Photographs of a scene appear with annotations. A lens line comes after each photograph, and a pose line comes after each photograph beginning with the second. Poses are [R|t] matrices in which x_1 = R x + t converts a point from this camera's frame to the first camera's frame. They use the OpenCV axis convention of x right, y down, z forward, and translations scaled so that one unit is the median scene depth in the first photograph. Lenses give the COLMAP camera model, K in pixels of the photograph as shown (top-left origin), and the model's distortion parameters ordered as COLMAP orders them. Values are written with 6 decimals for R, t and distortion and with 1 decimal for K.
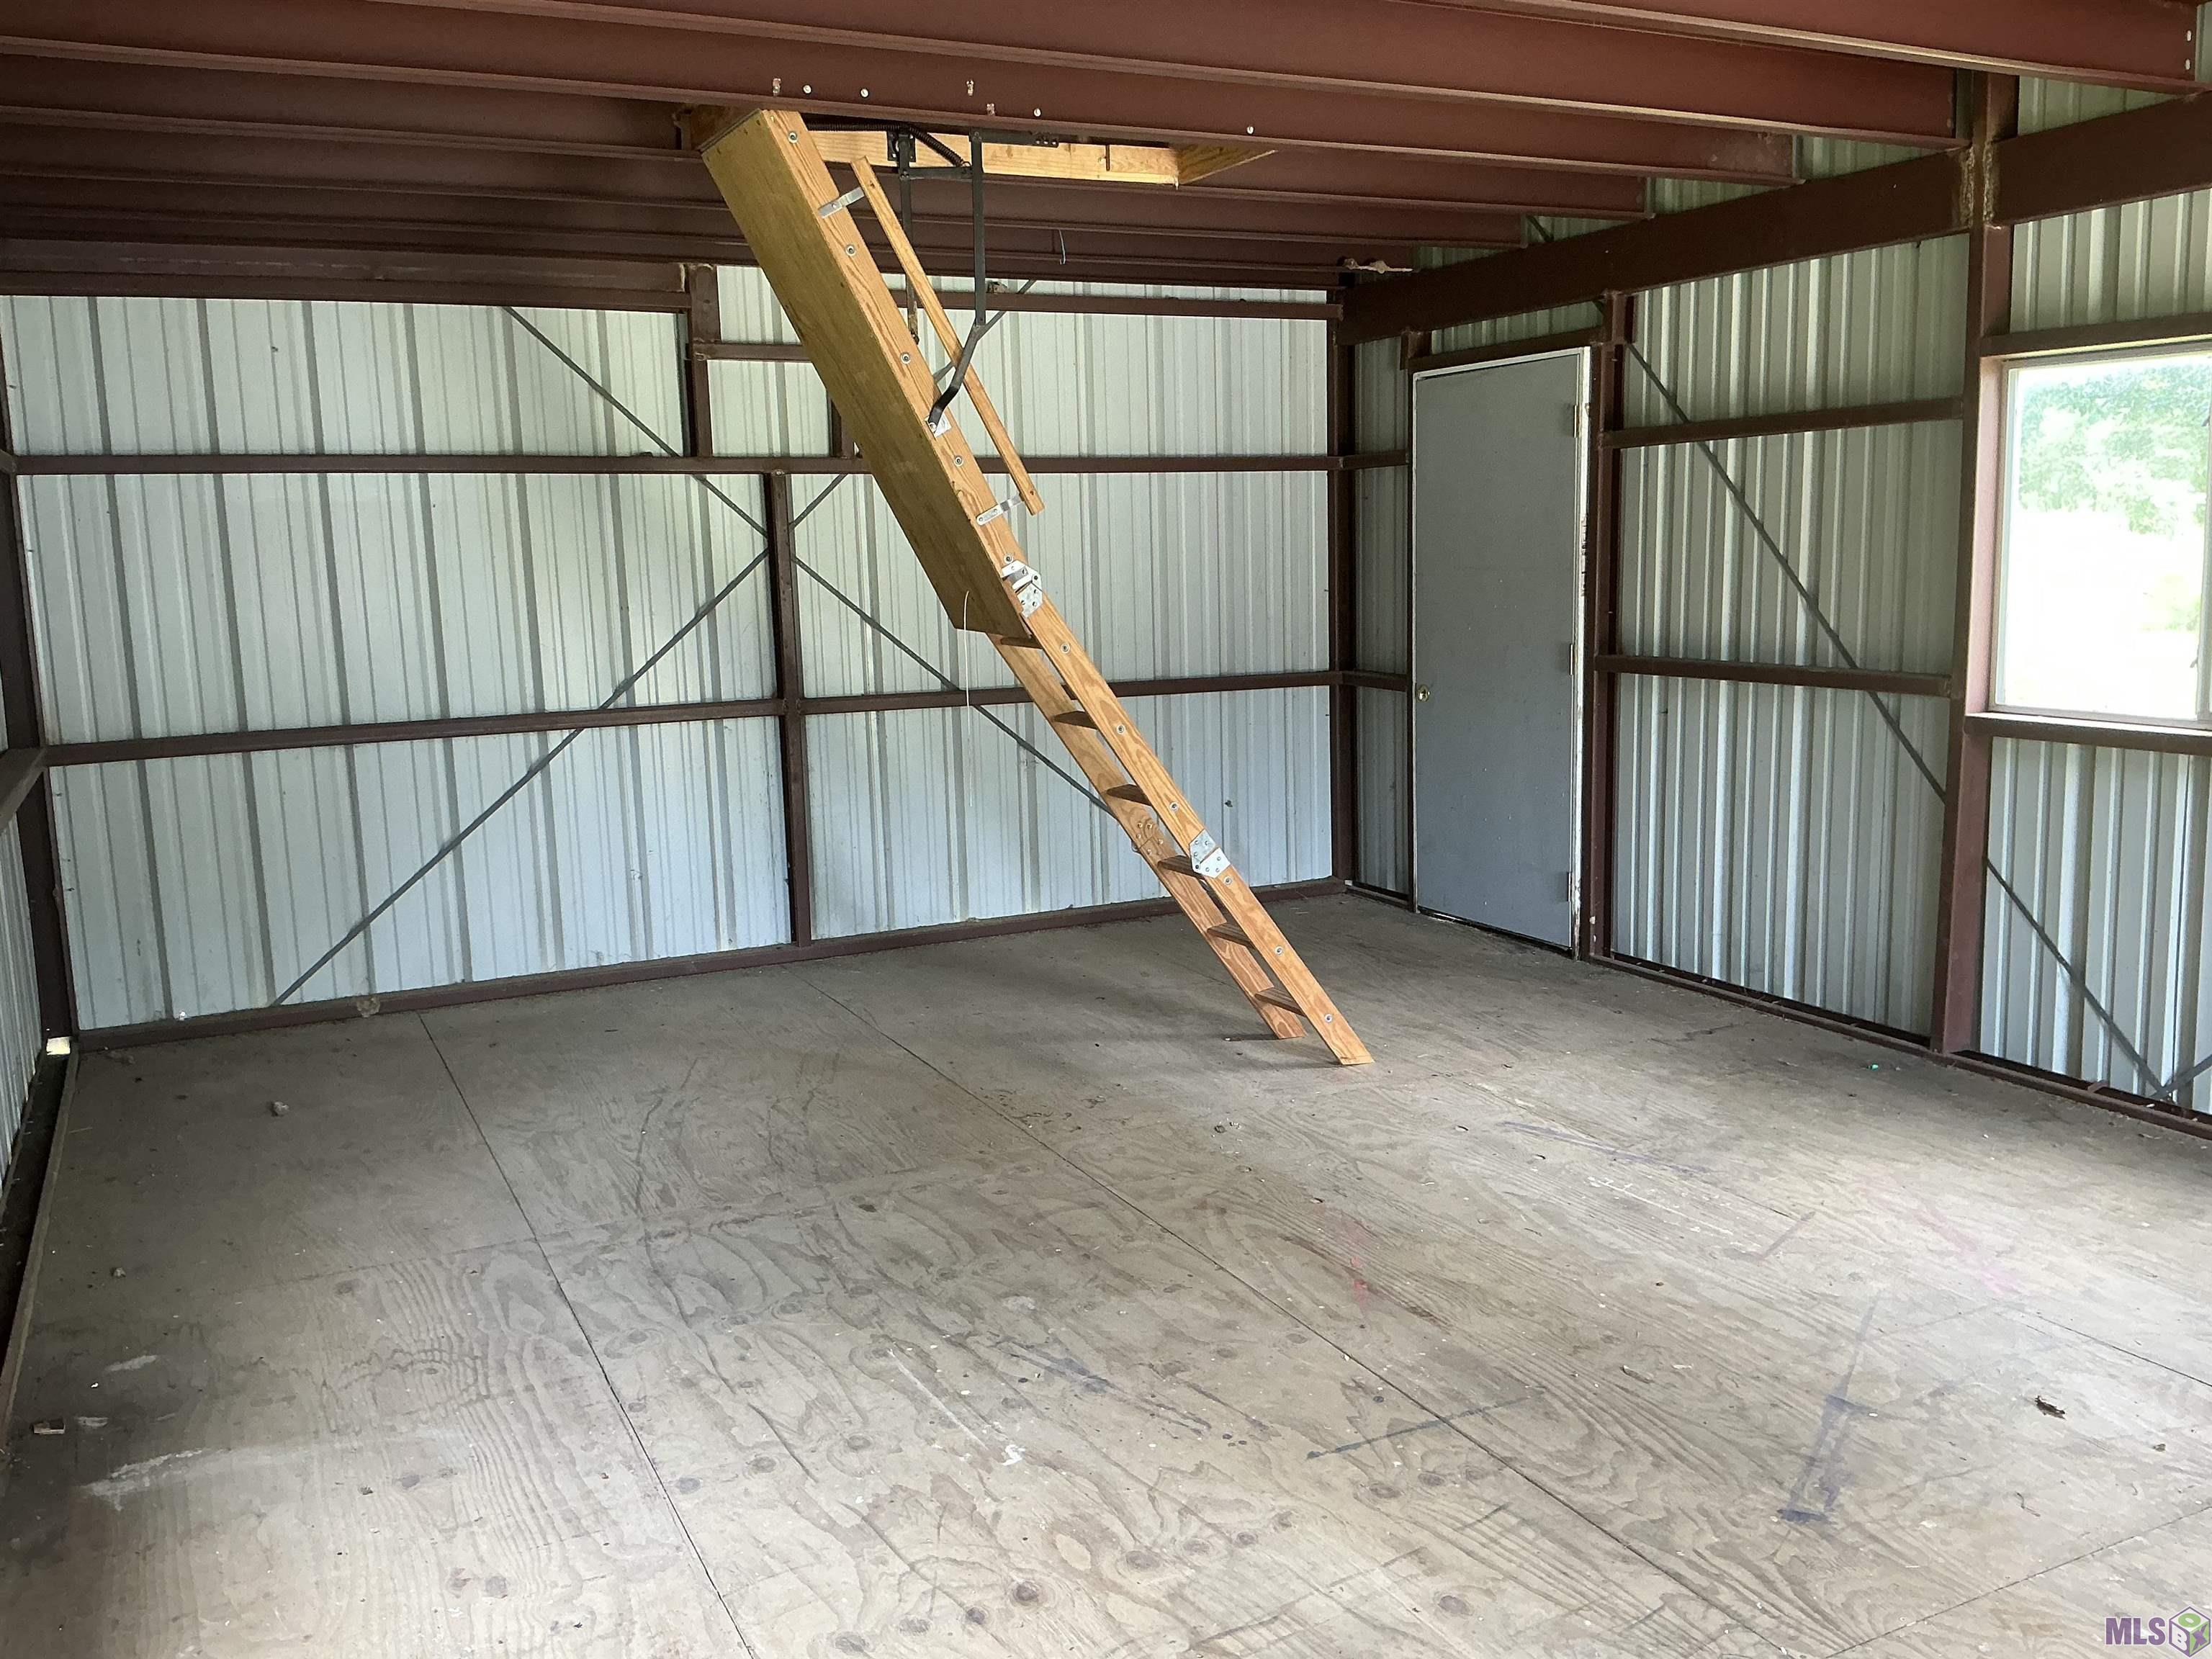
lens RADIAL K [[1836.5, 0, 1106.0], [0, 1836.5, 829.5], [0, 0, 1]] dist [0.172737, -0.365811]
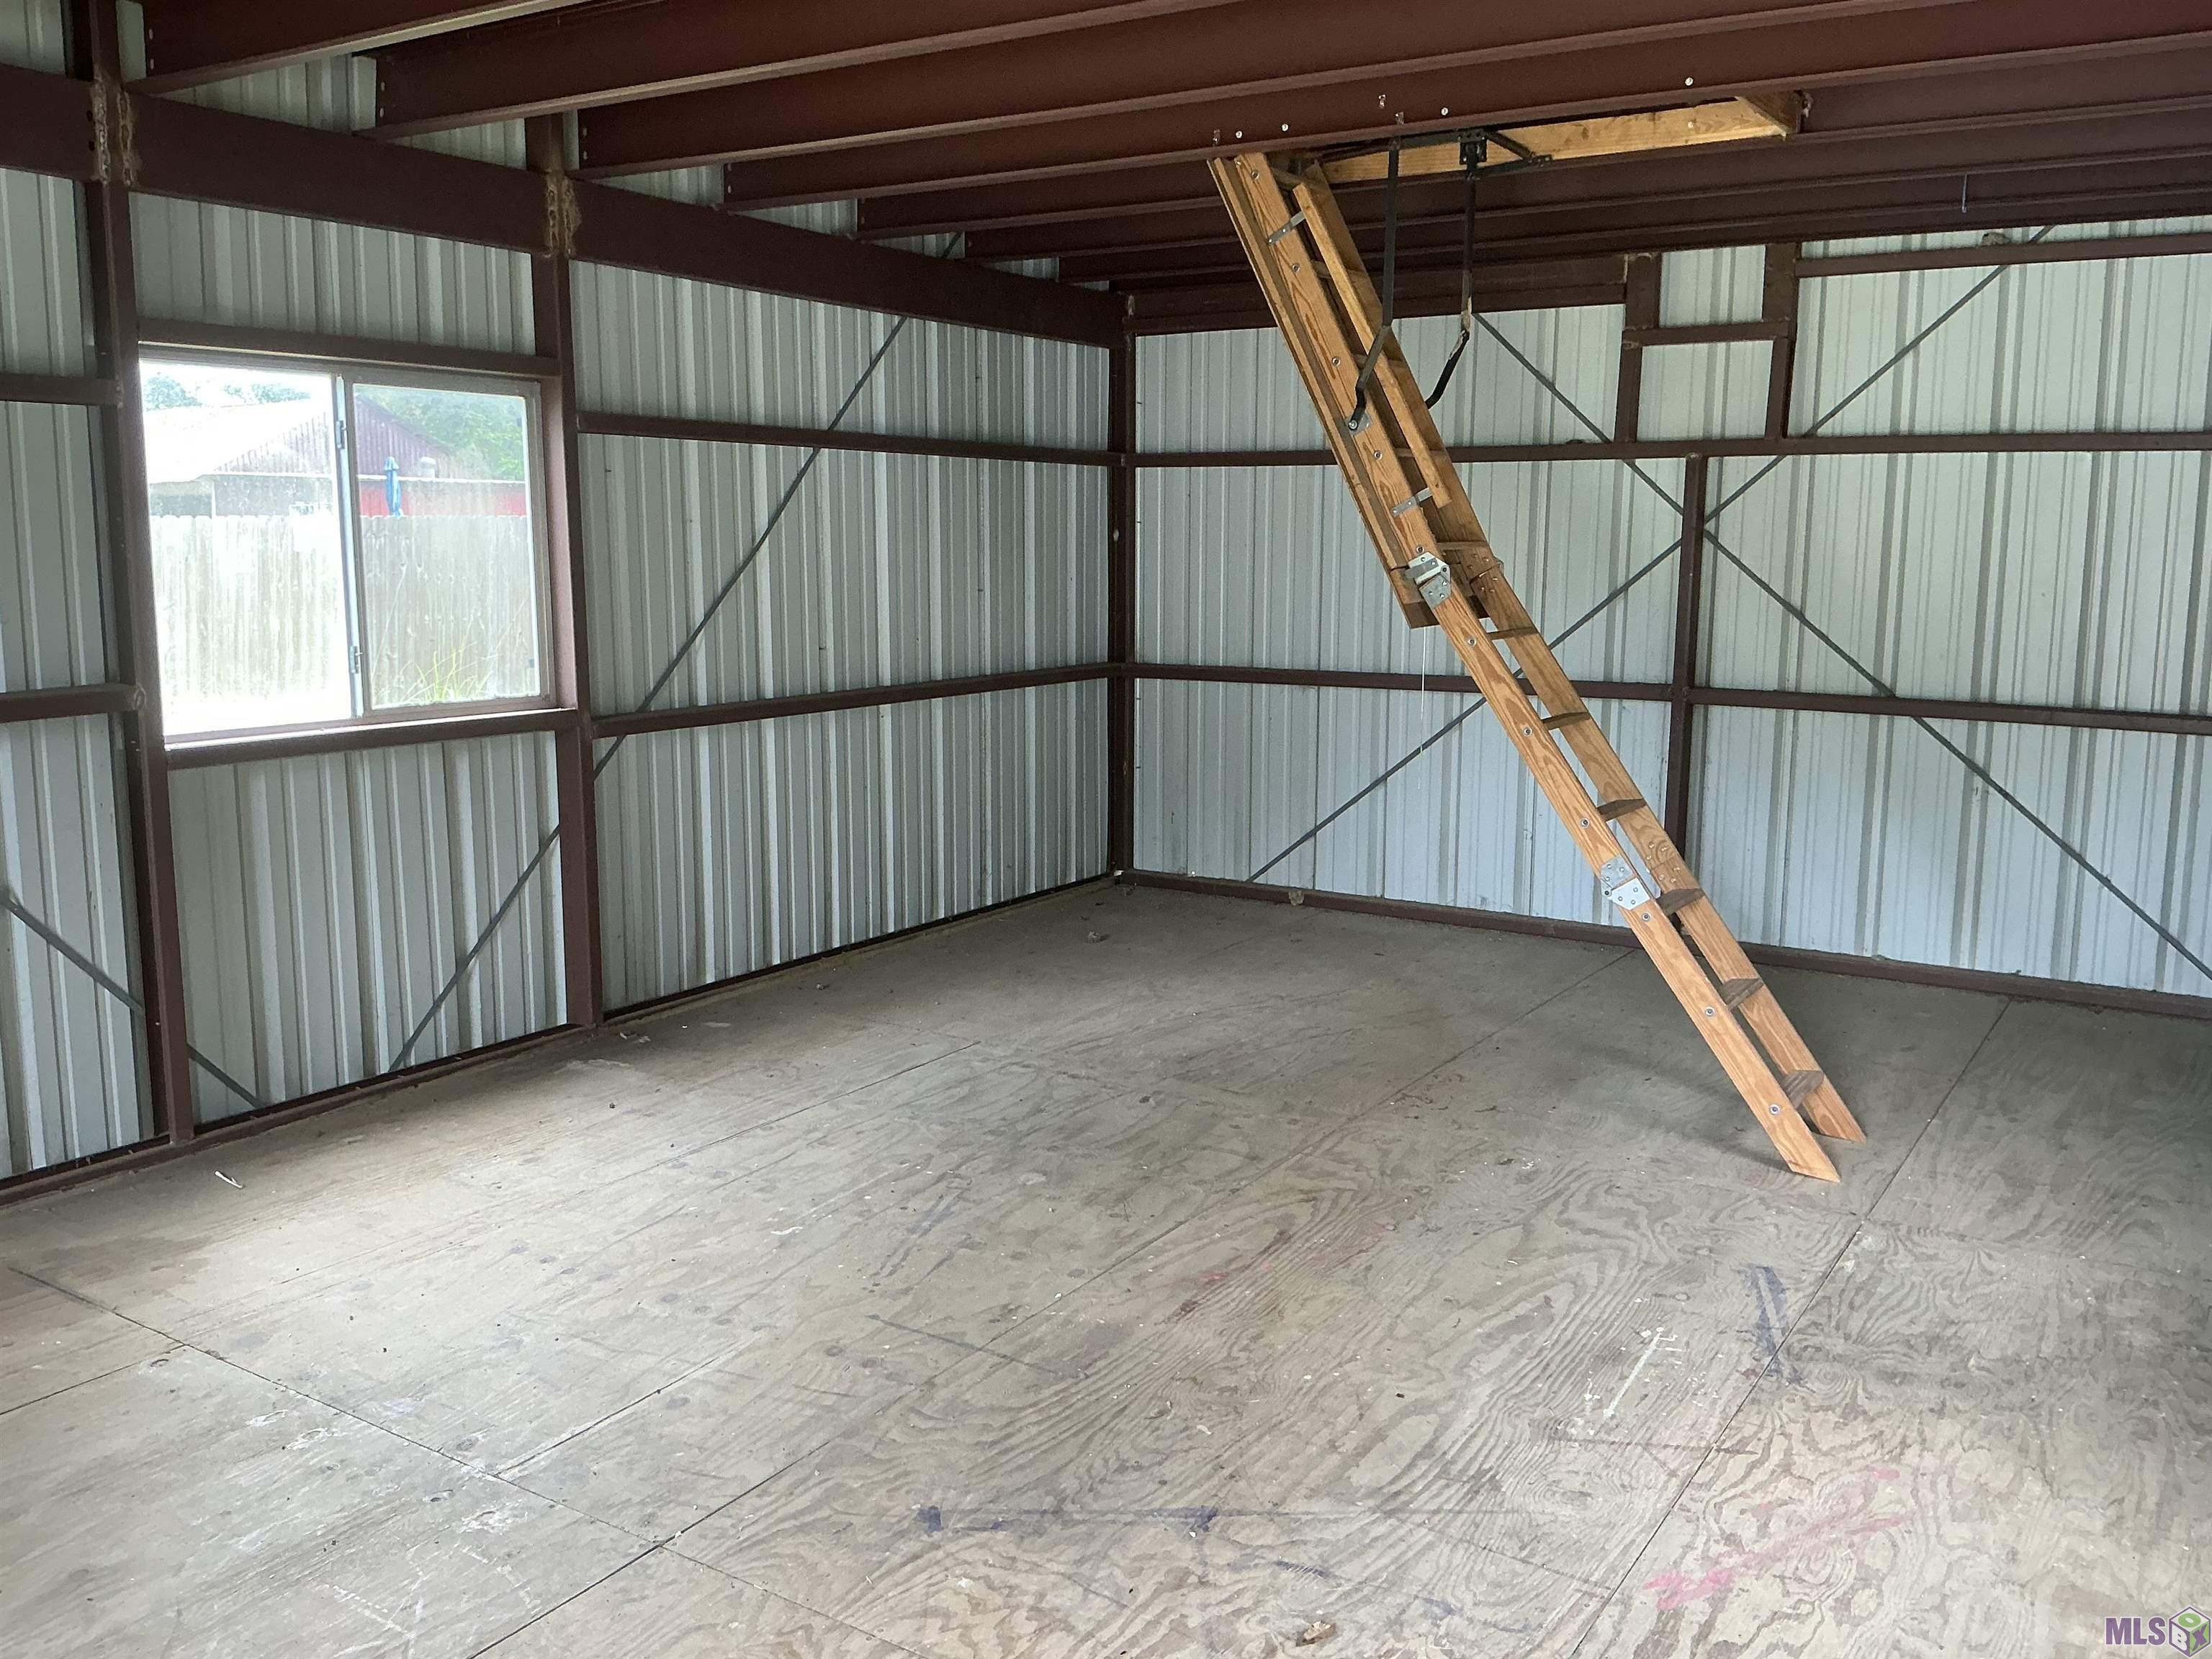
lens RADIAL K [[1836.5, 0, 1106.0], [0, 1836.5, 829.5], [0, 0, 1]] dist [0.172737, -0.365811]
pose [[0.513474, 0.164768, -0.842138, 0.787780], [-0.149957, 0.983520, 0.100997, -0.075603], [0.844901, 0.074425, 0.529721, 0.336581]]
